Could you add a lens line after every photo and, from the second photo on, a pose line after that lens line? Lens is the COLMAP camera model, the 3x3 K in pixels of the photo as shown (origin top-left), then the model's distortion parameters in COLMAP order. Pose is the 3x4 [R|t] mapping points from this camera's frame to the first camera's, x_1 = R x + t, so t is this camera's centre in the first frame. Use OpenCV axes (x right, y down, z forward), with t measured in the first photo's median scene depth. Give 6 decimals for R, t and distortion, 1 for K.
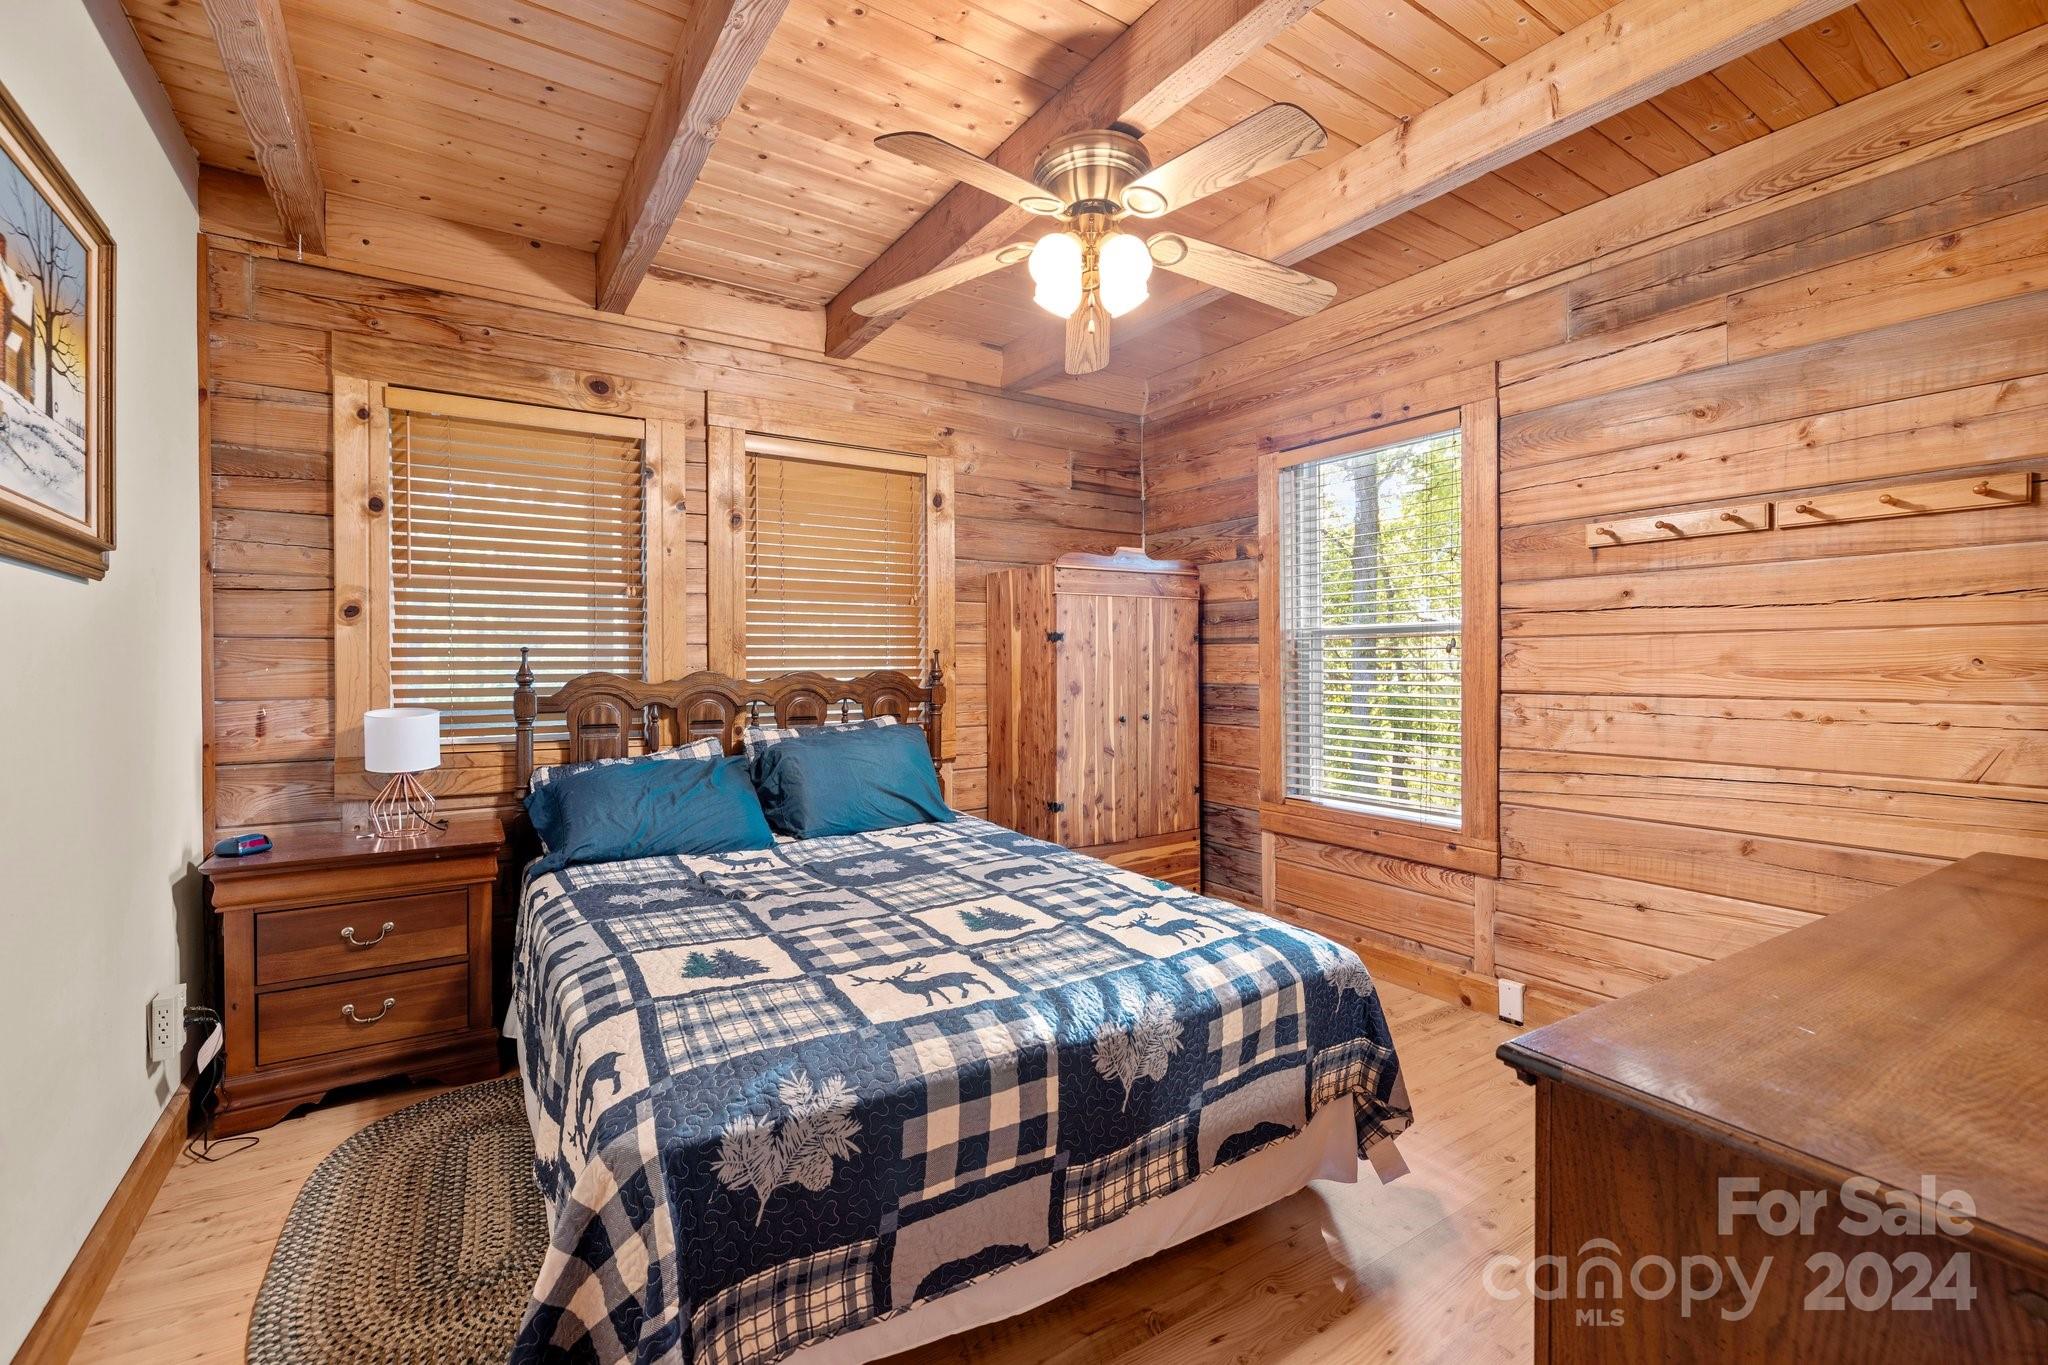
lens RADIAL K [[865.8, 0, 1028.1], [0, 865.8, 668.6], [0, 0, 1]] dist [0.000045, 0.000670]
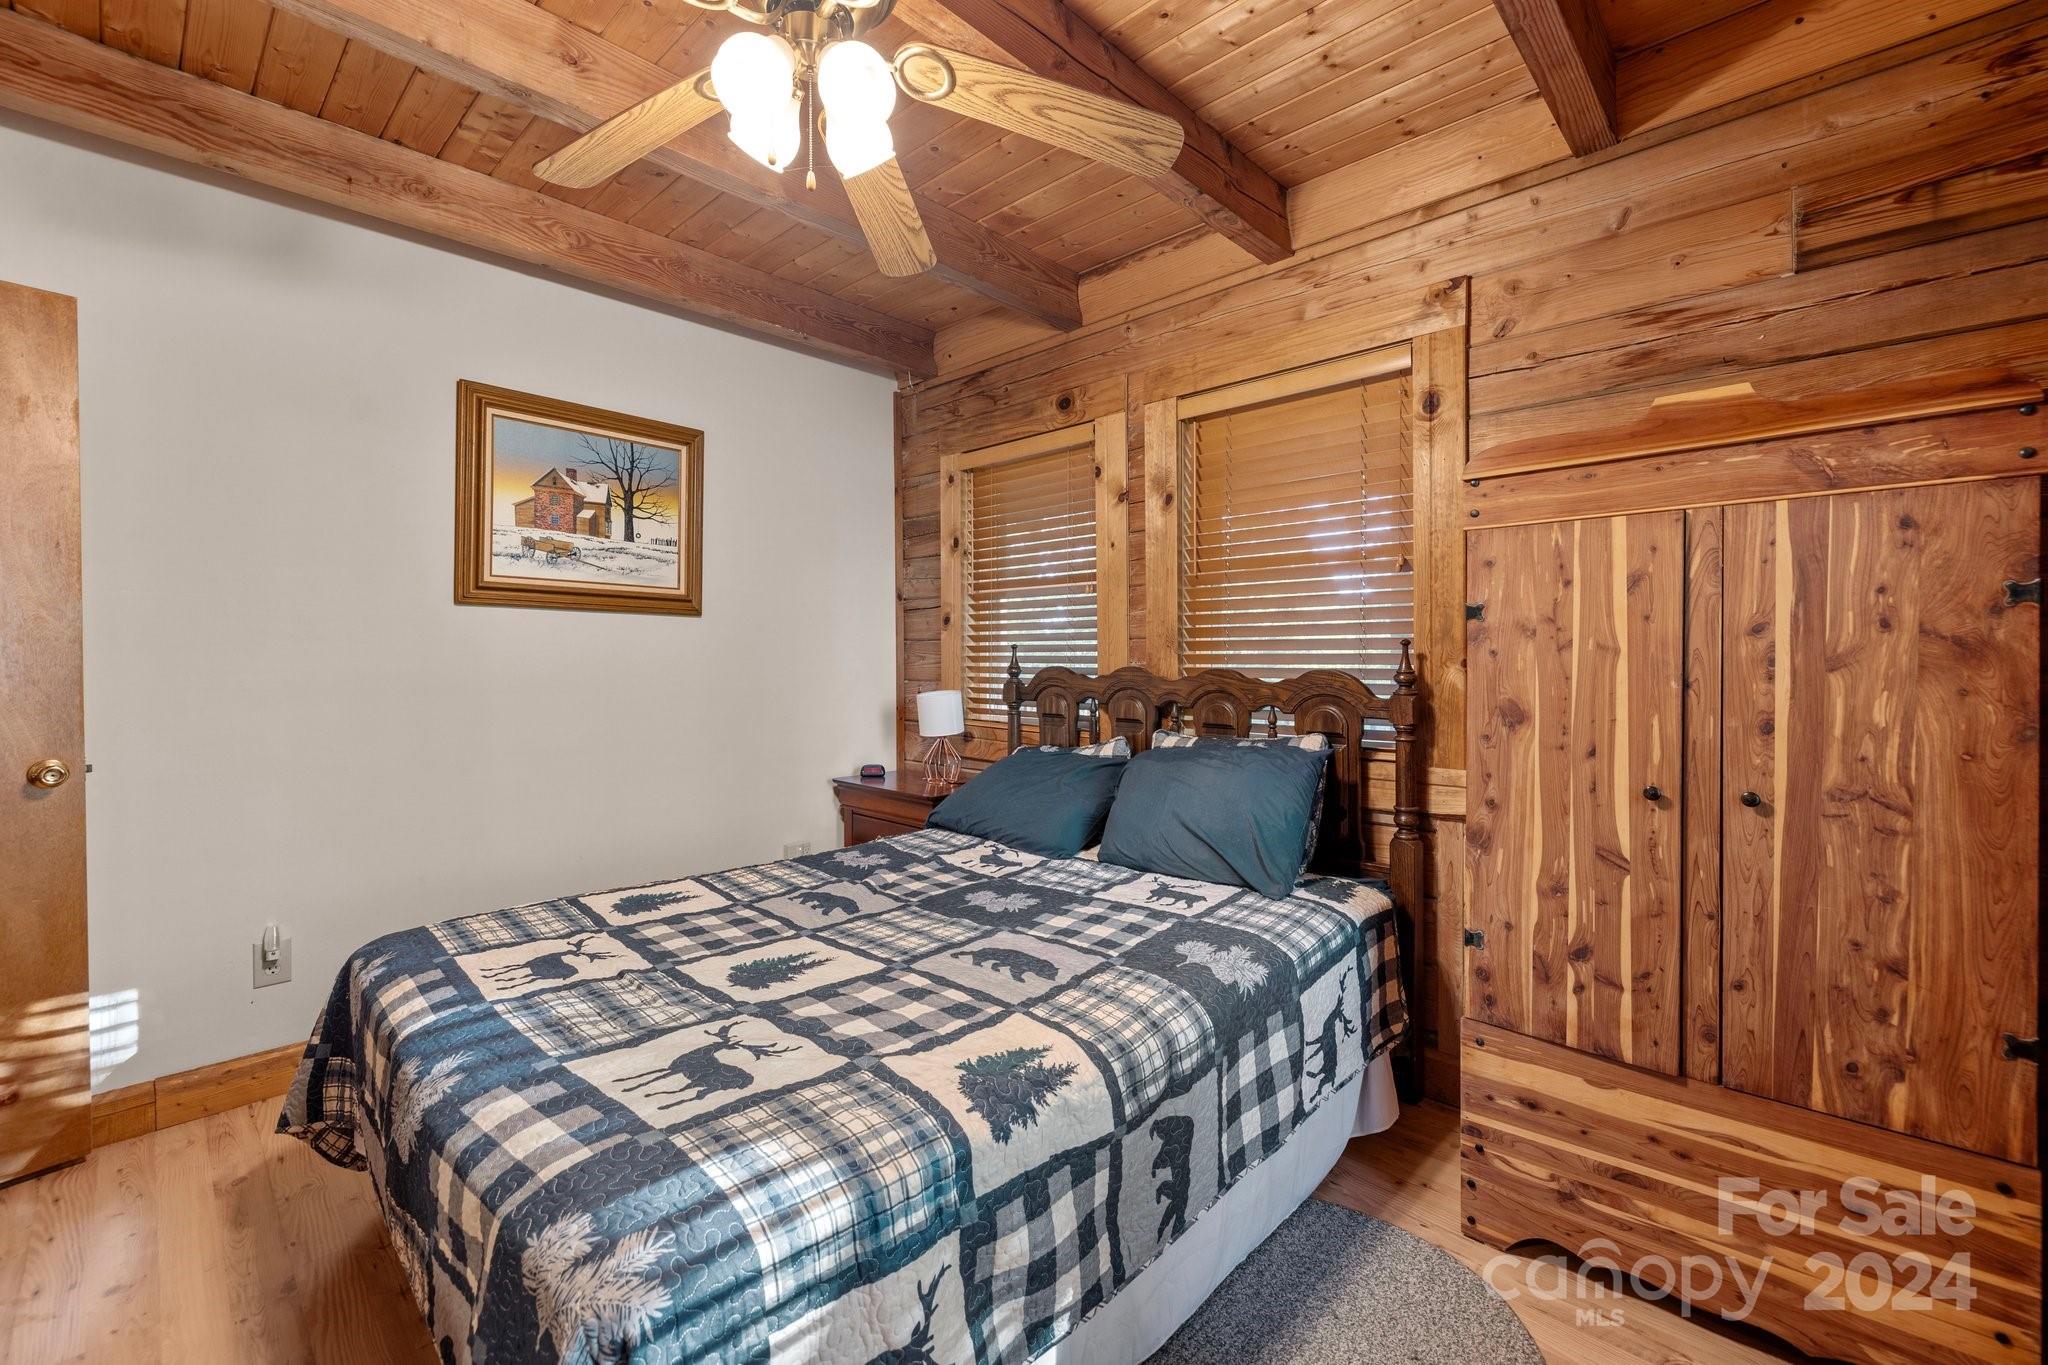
lens RADIAL K [[865.8, 0, 1028.1], [0, 865.8, 668.6], [0, 0, 1]] dist [0.000045, 0.000670]
pose [[0.220958, 0.018788, -0.975102, 0.582466], [-0.007430, 0.999818, 0.017581, -0.012172], [0.975255, 0.003360, 0.221058, 0.746811]]
